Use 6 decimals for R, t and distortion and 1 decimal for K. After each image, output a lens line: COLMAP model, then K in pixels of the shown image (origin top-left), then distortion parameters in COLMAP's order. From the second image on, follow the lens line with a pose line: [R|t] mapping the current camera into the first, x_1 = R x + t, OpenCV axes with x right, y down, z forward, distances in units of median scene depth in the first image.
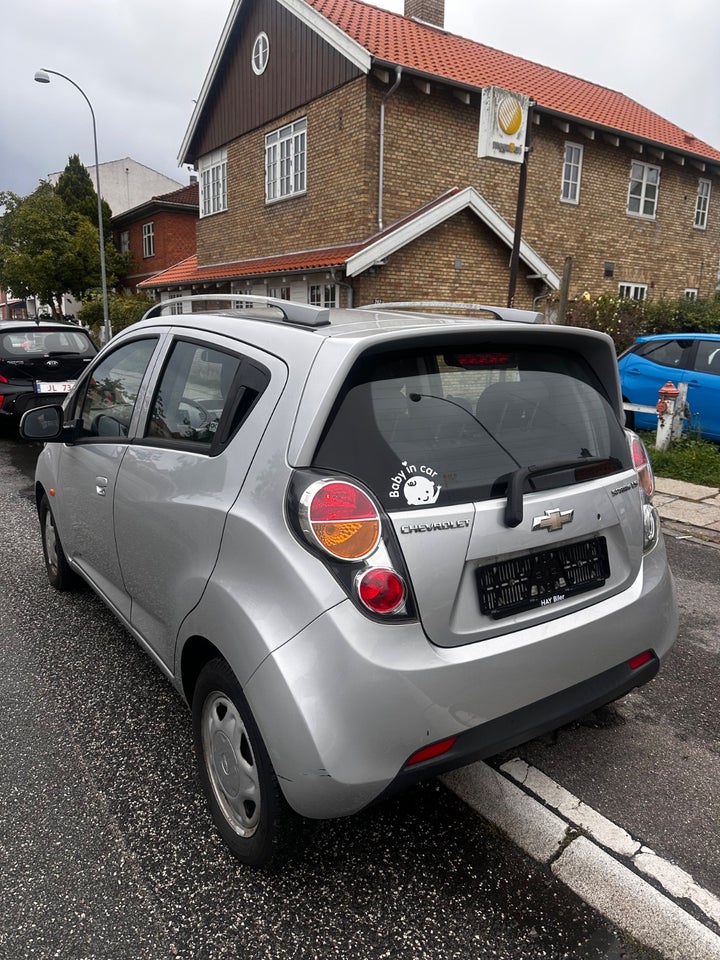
lens RADIAL K [[671.5, 0, 353.9], [0, 671.5, 493.5], [0, 0, 1]] dist [-0.008211, -0.006034]
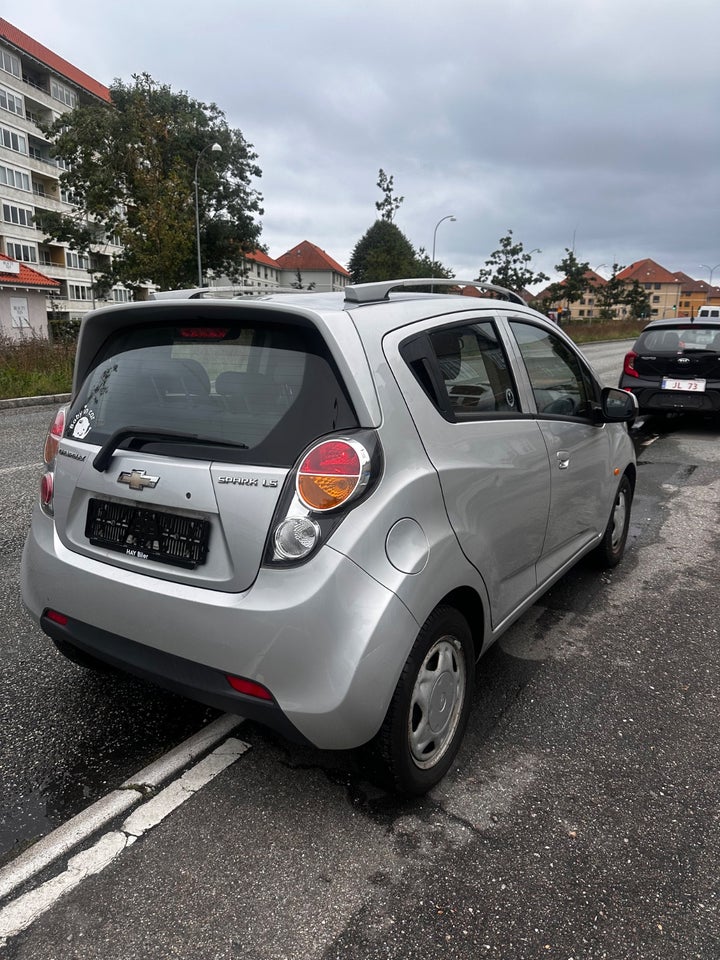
lens RADIAL K [[671.5, 0, 353.9], [0, 671.5, 493.5], [0, 0, 1]] dist [-0.008211, -0.006034]
pose [[0.397377, 0.211118, -0.893040, 1.347580], [-0.215352, 0.967453, 0.132884, -0.150881], [0.892029, 0.139513, 0.429908, 0.815600]]
